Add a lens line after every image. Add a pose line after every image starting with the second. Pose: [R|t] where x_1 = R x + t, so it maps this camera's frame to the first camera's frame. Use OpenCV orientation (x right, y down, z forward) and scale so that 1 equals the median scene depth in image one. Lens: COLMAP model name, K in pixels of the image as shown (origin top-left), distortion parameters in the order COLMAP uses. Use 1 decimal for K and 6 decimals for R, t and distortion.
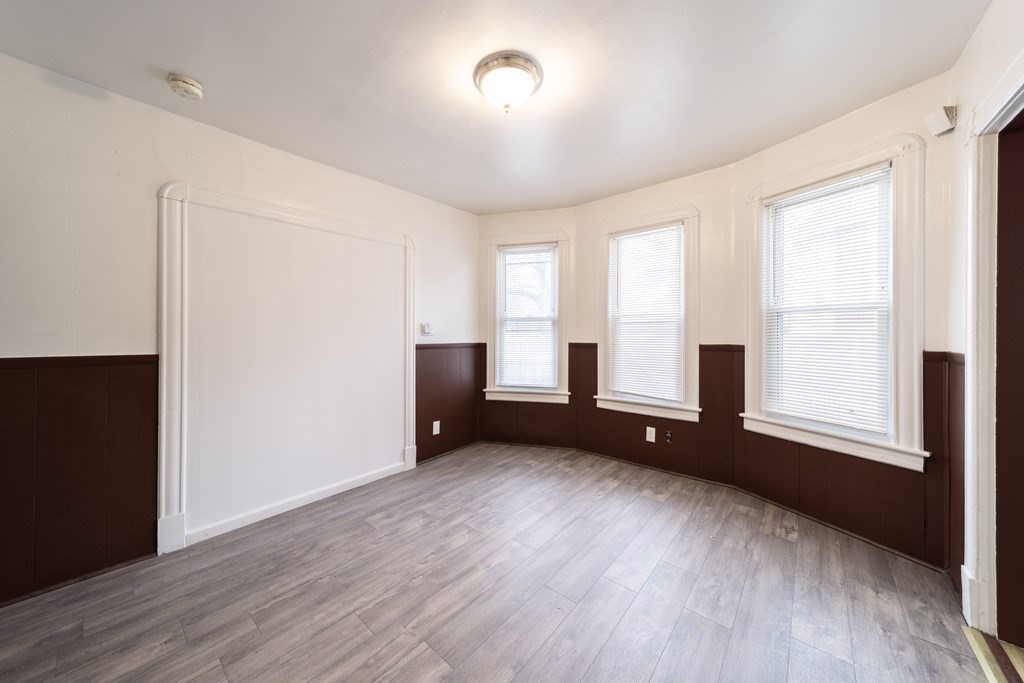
lens RADIAL K [[351.0, 0, 510.9], [0, 351.0, 338.5], [0, 0, 1]] dist [0.006927, -0.000524]
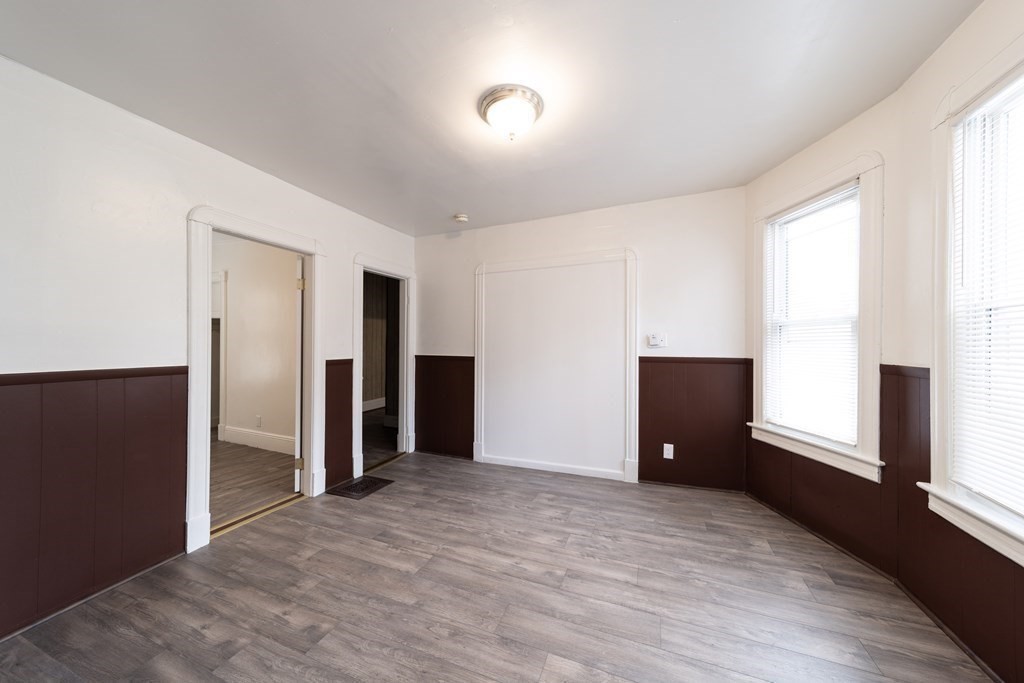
lens RADIAL K [[351.0, 0, 512.5], [0, 351.0, 342.6], [0, 0, 1]] dist [0.006927, -0.000524]
pose [[0.314595, -0.003291, -0.949220, 0.592792], [-0.011467, 0.999908, -0.007267, -0.011802], [0.949157, 0.013171, 0.314528, 0.396340]]
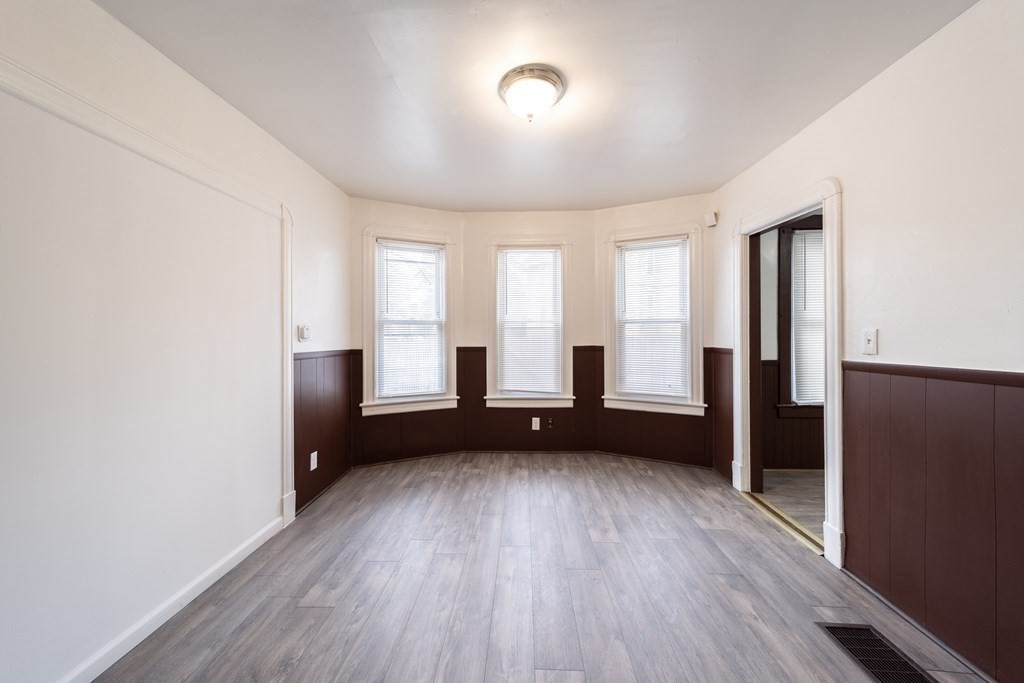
lens RADIAL K [[351.0, 0, 514.7], [0, 351.0, 340.0], [0, 0, 1]] dist [0.006927, -0.000524]
pose [[0.777728, -0.008387, 0.628545, -0.408962], [0.011203, 0.999937, -0.000519, -0.006204], [-0.628502, 0.007446, 0.777773, 0.141826]]
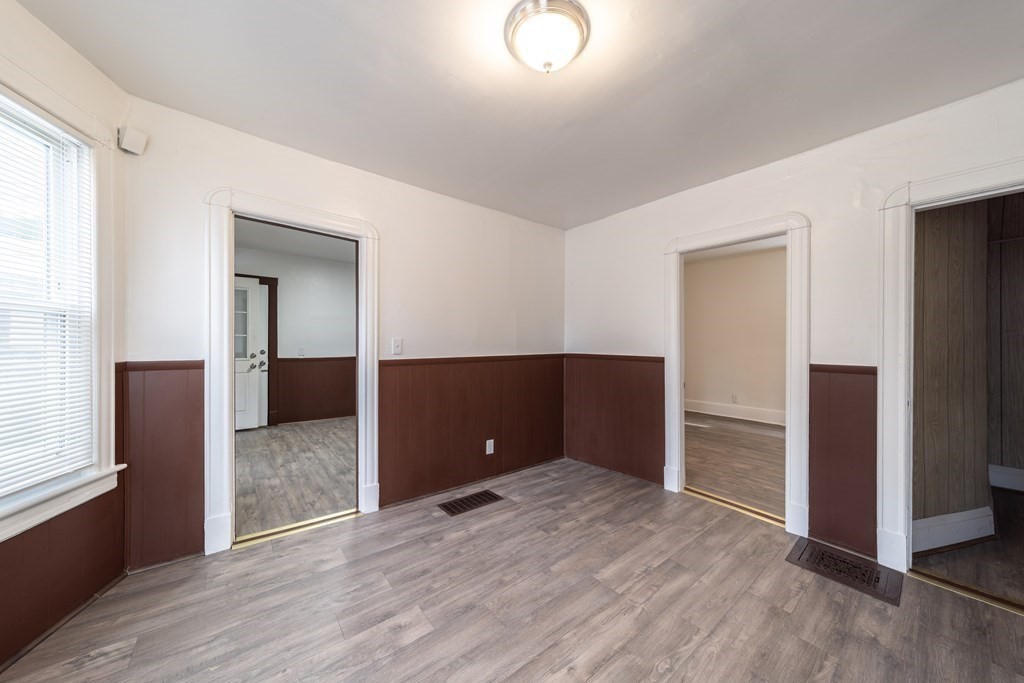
lens RADIAL K [[351.0, 0, 513.0], [0, 351.0, 340.8], [0, 0, 1]] dist [0.006927, -0.000524]
pose [[-0.980845, -0.001471, 0.194786, -0.055553], [0.000864, 0.999929, 0.011901, -0.021941], [-0.194789, 0.011842, -0.980774, 1.072647]]
